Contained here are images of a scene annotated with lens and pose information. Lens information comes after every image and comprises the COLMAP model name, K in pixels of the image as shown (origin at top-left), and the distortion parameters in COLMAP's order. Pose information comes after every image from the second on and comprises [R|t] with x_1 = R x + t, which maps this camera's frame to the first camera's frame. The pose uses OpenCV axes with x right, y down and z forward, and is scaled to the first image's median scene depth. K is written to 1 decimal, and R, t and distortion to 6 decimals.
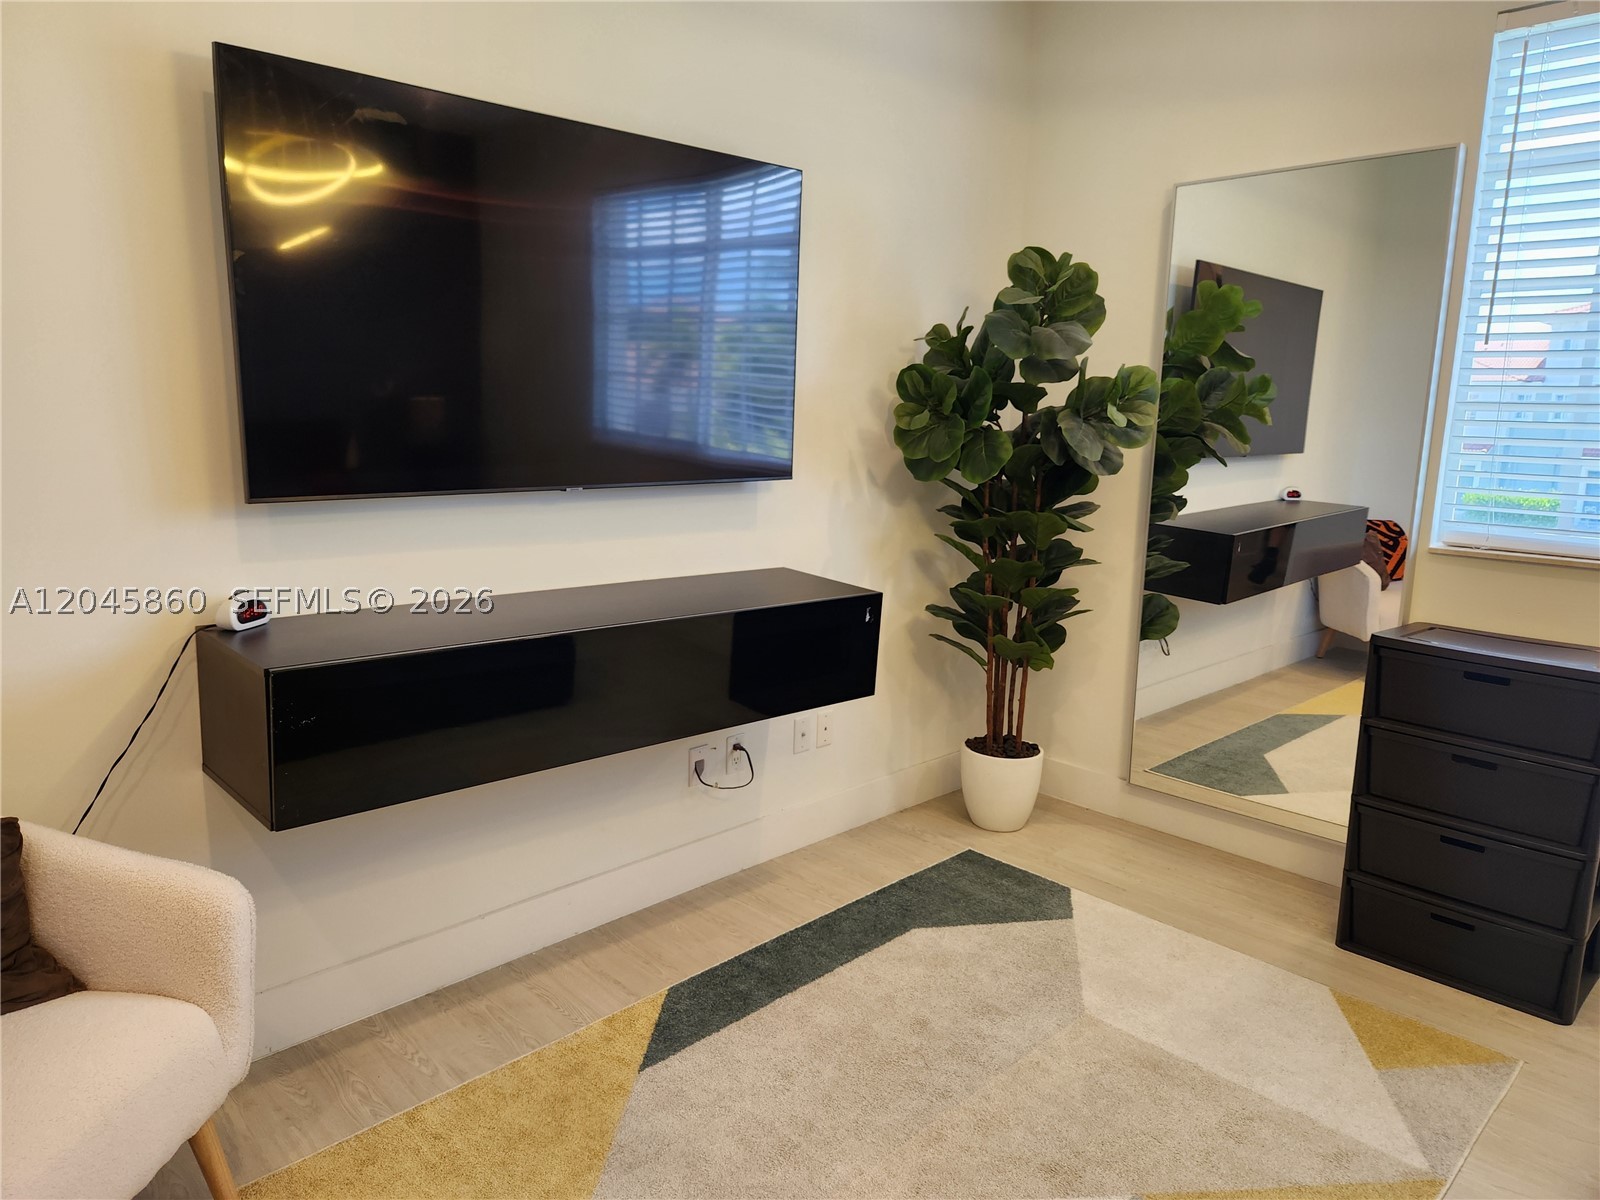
lens RADIAL K [[1075.6, 0, 791.7], [0, 1075.6, 588.1], [0, 0, 1]] dist [0.077490, -0.068131]
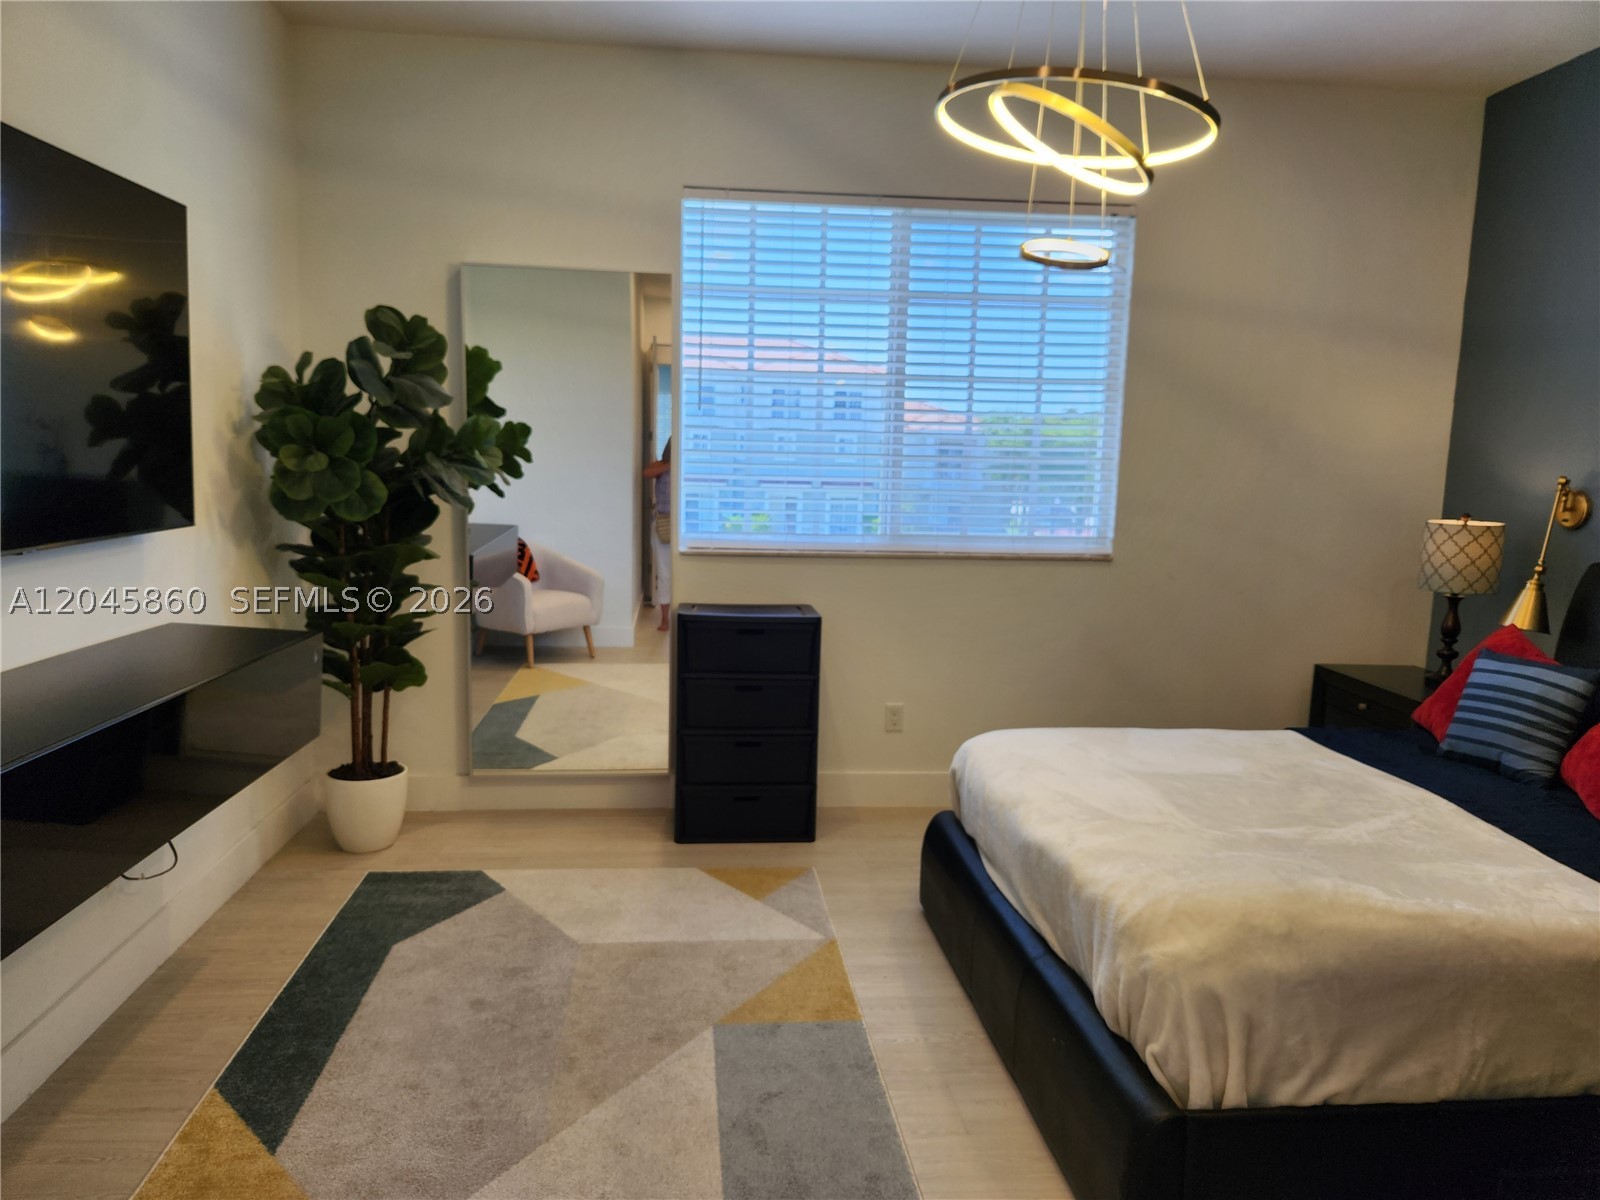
lens RADIAL K [[1075.6, 0, 791.7], [0, 1075.6, 588.1], [0, 0, 1]] dist [0.077490, -0.068131]
pose [[0.625746, -0.099095, 0.773707, -0.426627], [0.115194, 0.992761, 0.033986, -0.021312], [-0.771474, 0.067860, 0.632632, 0.008196]]
